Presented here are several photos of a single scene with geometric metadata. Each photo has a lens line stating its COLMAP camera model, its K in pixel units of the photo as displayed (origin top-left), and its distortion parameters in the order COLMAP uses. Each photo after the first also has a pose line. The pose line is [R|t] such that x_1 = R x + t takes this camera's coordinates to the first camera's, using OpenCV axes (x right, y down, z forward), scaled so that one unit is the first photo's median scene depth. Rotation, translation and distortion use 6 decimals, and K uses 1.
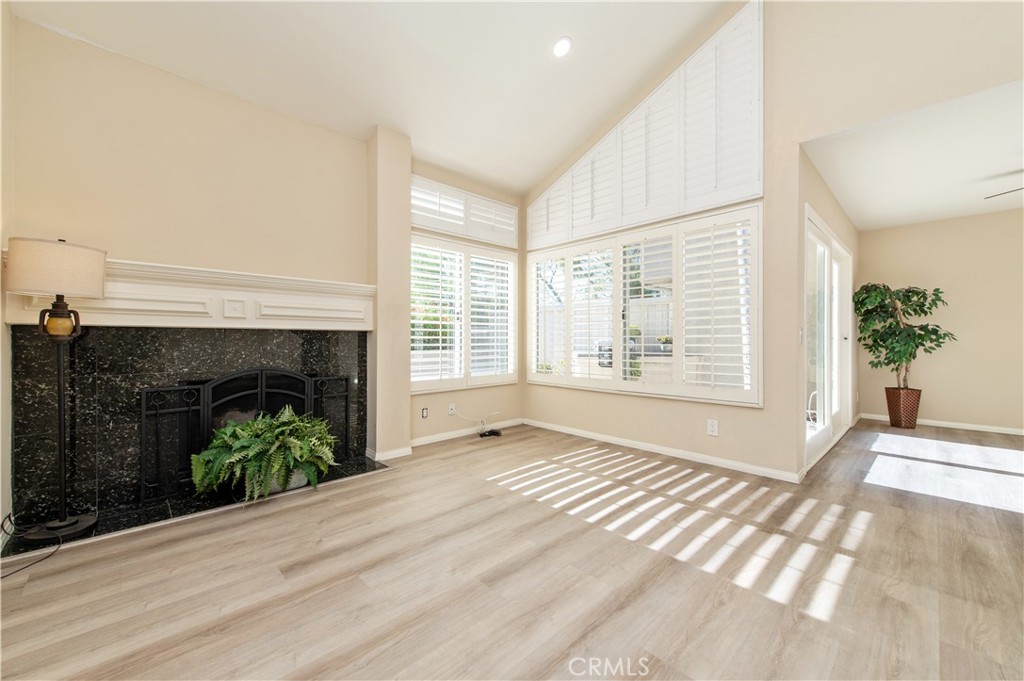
lens RADIAL K [[399.8, 0, 513.2], [0, 399.8, 337.6], [0, 0, 1]] dist [0.005105, -0.000376]
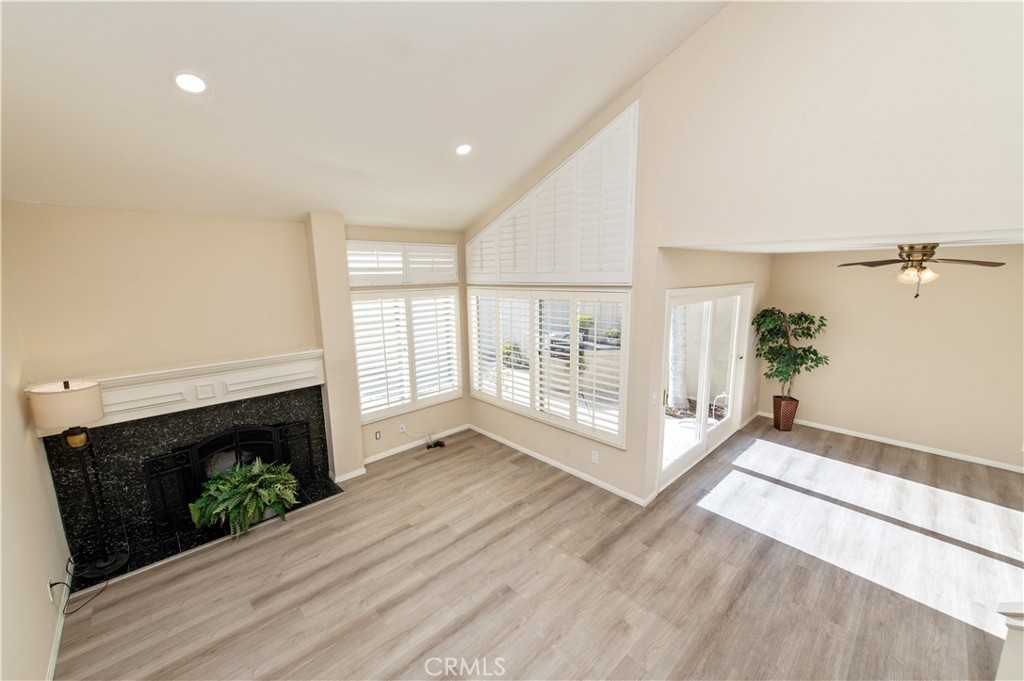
lens RADIAL K [[397.8, 0, 515.4], [0, 397.8, 341.2], [0, 0, 1]] dist [0.002213, 0.000000]
pose [[0.999928, -0.011809, -0.002343, 0.317338], [0.012037, 0.984413, 0.175462, -0.466541], [0.000235, -0.175478, 0.984483, -0.239472]]
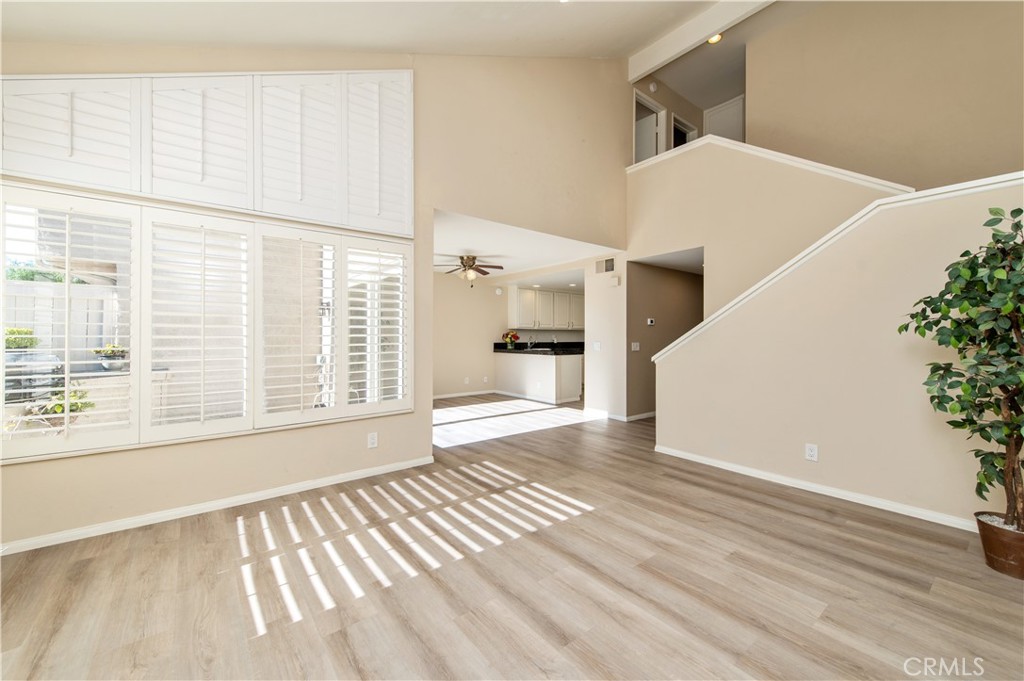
lens RADIAL K [[399.8, 0, 513.2], [0, 399.8, 337.6], [0, 0, 1]] dist [0.005105, -0.000376]
pose [[0.095600, -0.003486, 0.995414, -0.652051], [-0.003189, 0.999988, 0.003808, -0.065096], [-0.995415, -0.003539, 0.095588, 0.673663]]
